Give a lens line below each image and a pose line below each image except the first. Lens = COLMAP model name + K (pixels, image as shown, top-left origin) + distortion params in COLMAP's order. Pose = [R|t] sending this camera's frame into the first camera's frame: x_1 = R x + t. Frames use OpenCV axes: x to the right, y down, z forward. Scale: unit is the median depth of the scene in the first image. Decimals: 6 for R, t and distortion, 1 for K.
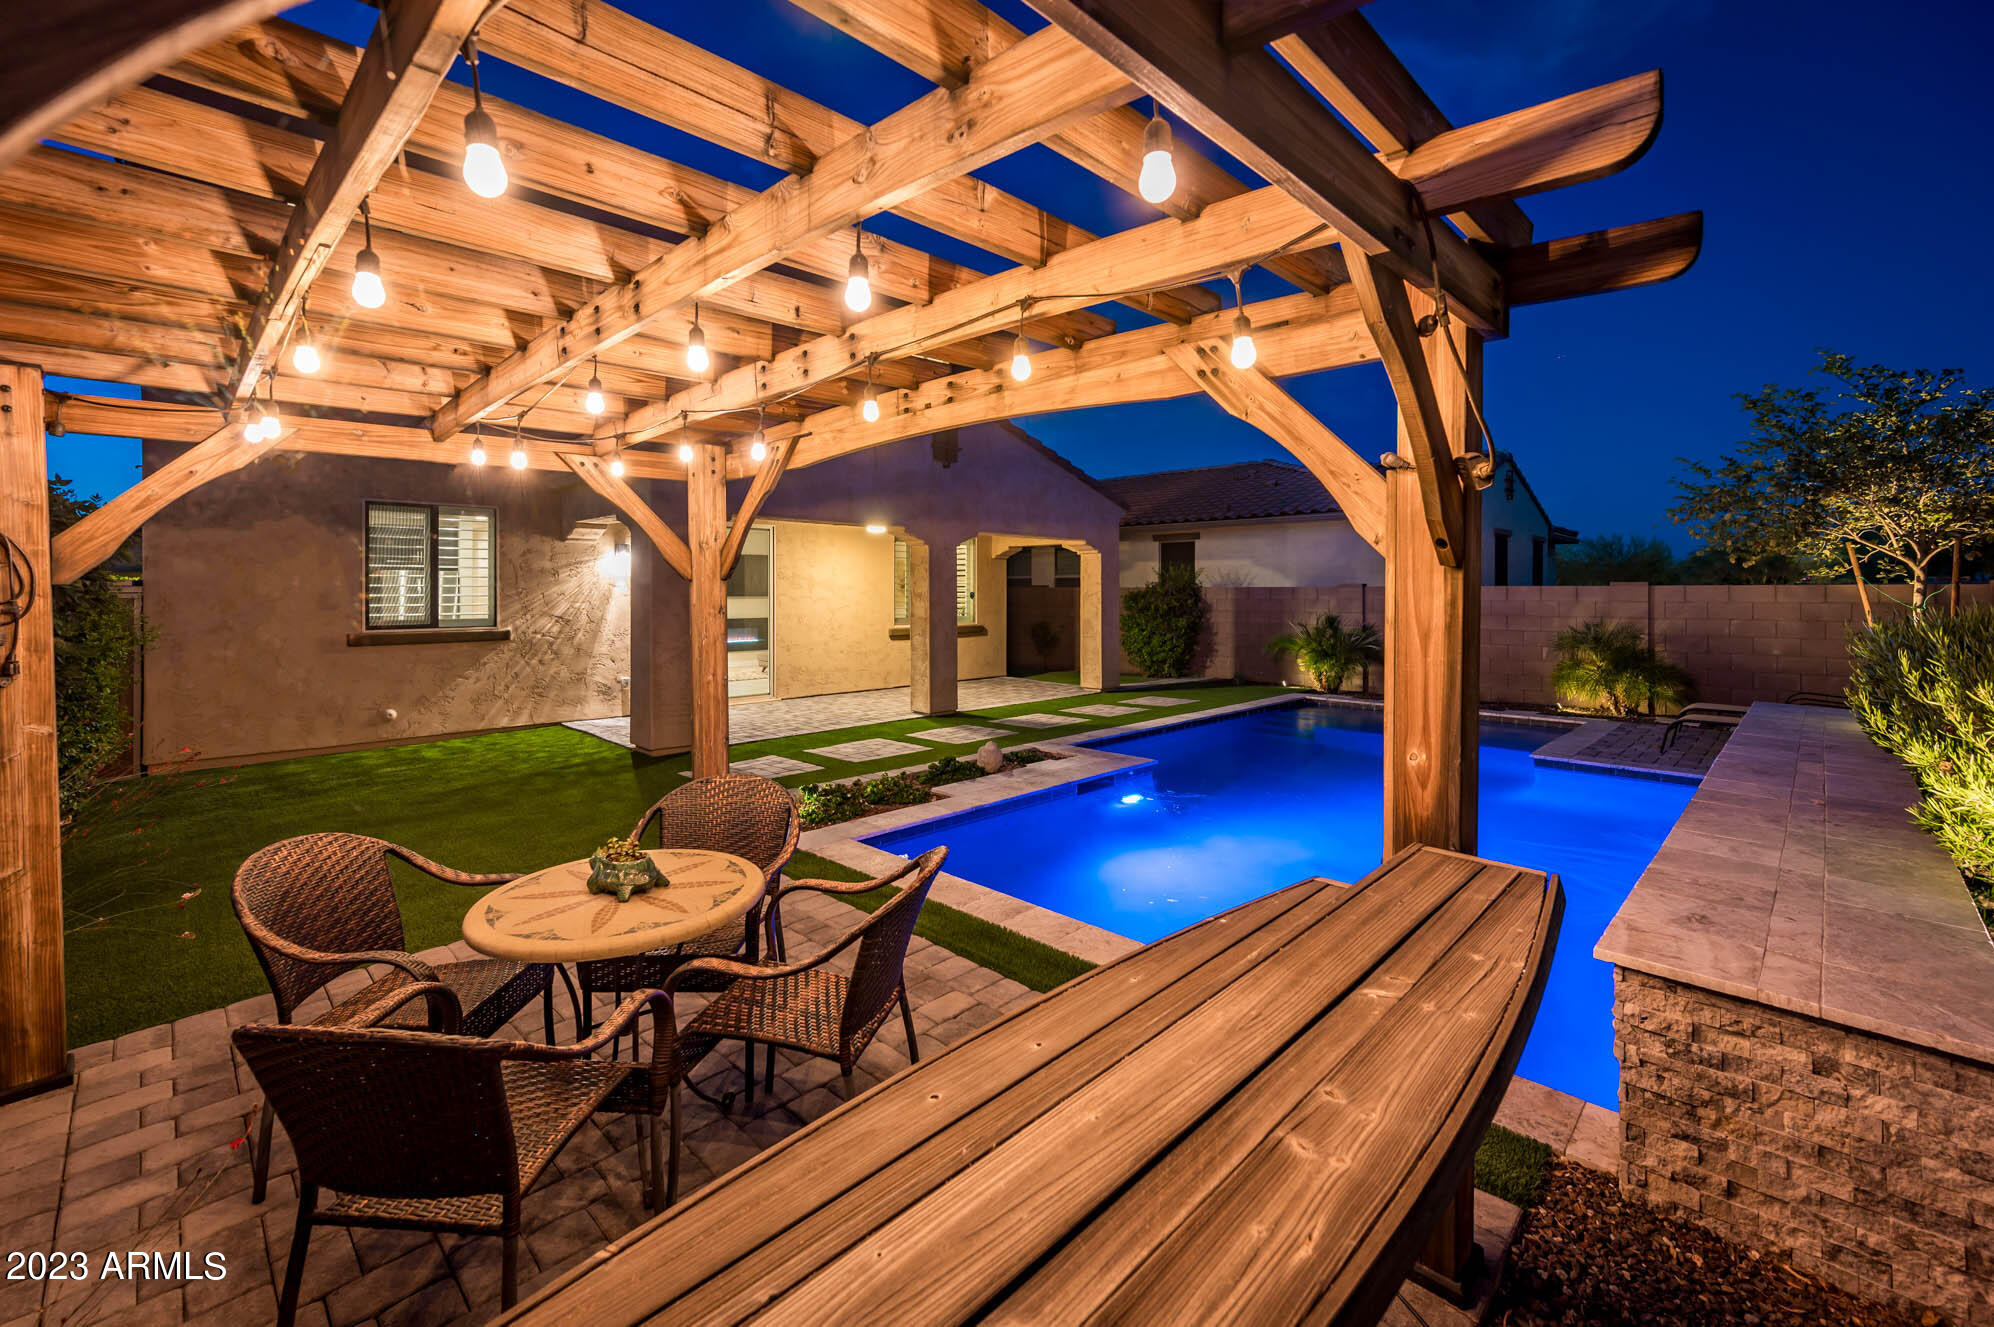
lens RADIAL K [[822.5, 0, 995.3], [0, 822.5, 589.1], [0, 0, 1]] dist [0.001208, -0.000324]
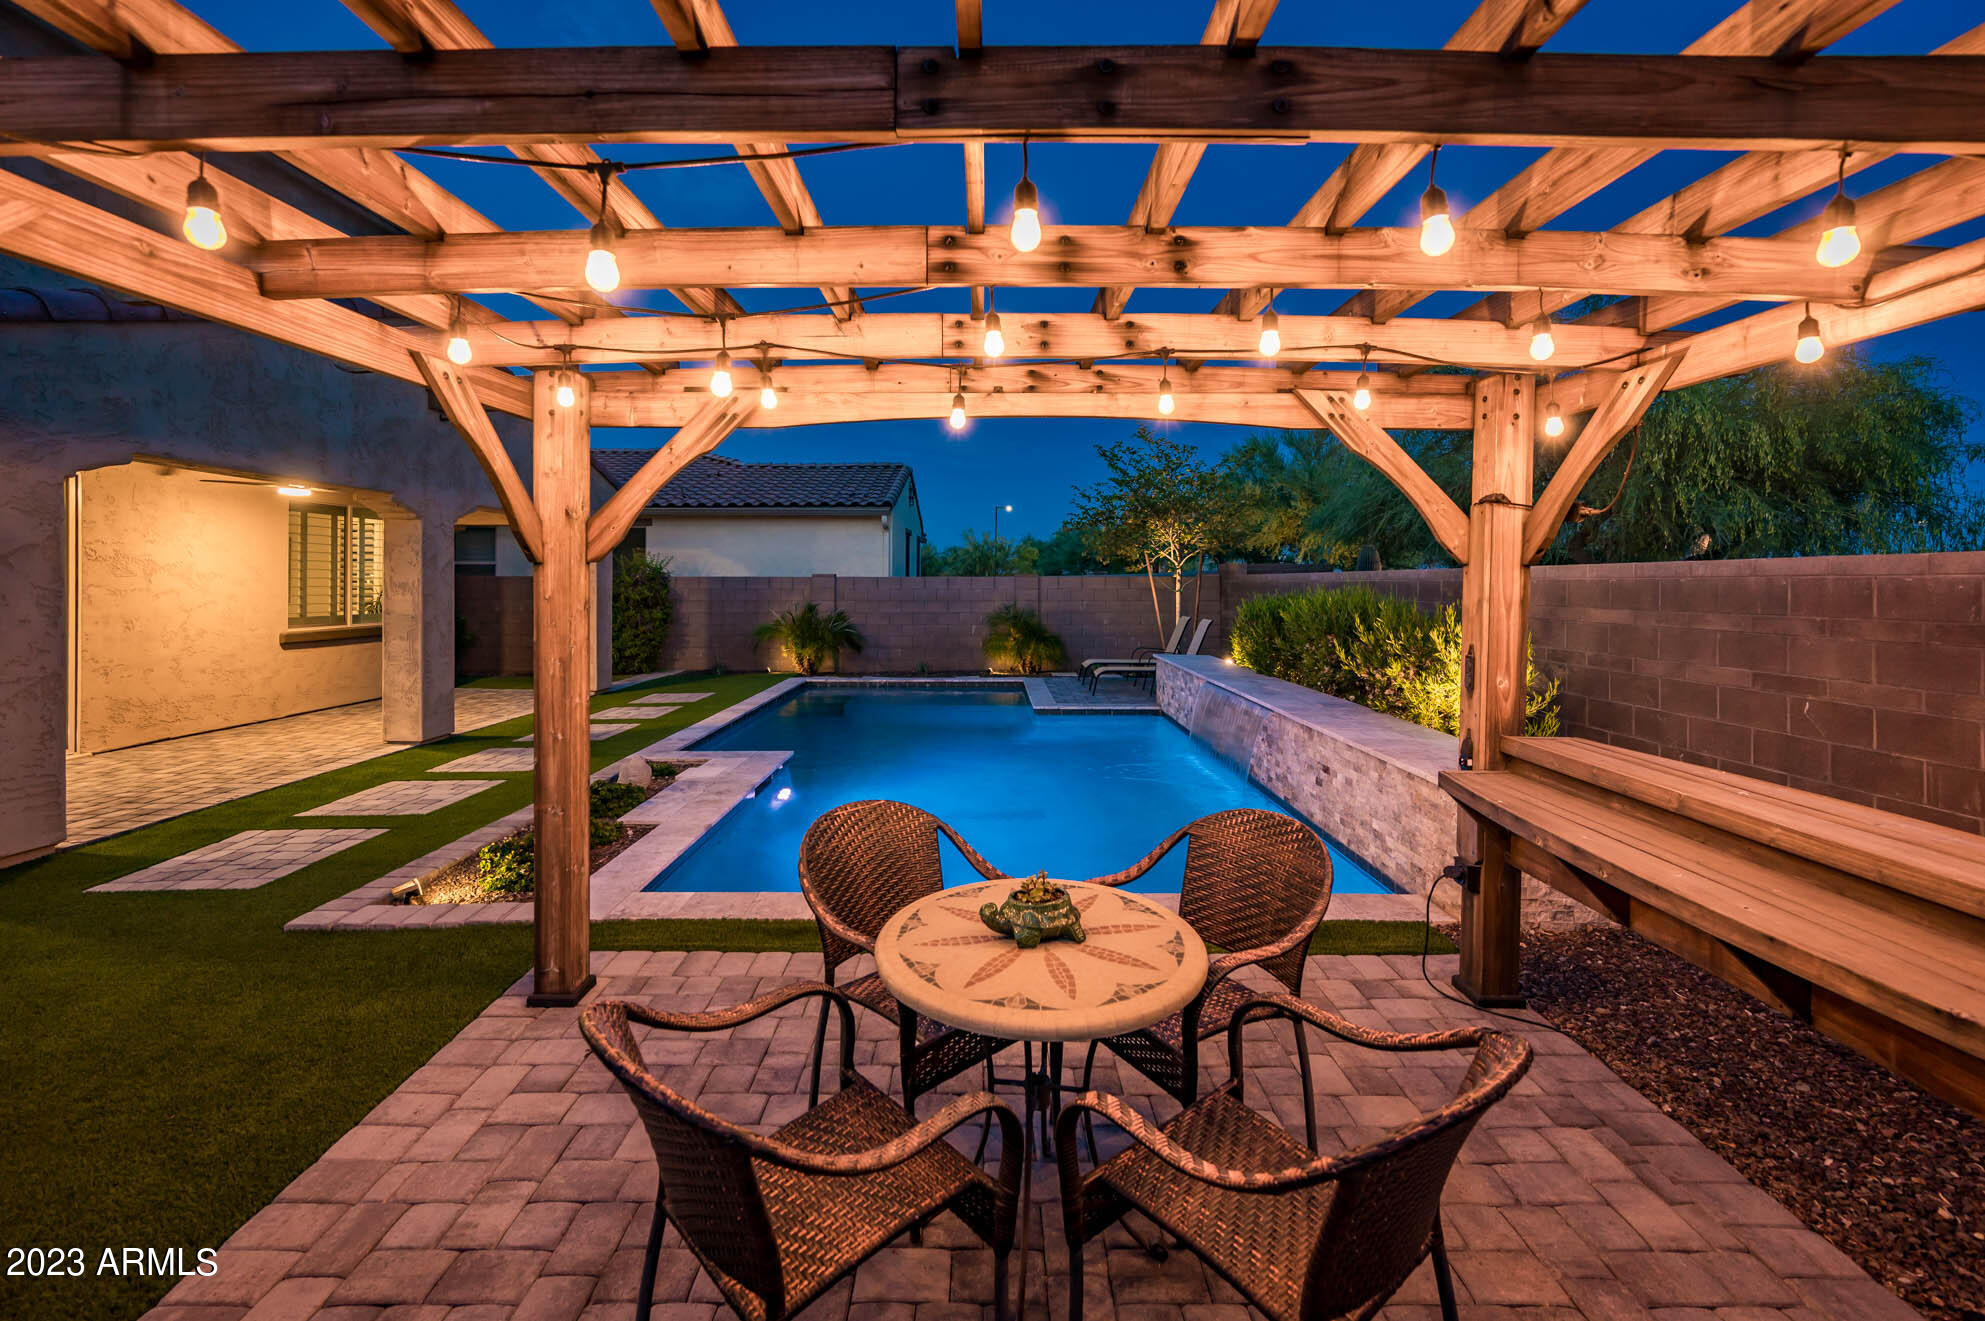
lens RADIAL K [[818.7, 0, 990.8], [0, 818.7, 586.4], [0, 0, 1]] dist [0.001208, -0.000324]
pose [[0.717323, -0.003992, 0.696730, -0.234594], [-0.002649, 0.999961, 0.008457, 0.000519], [-0.696736, -0.007912, 0.717284, 0.095999]]
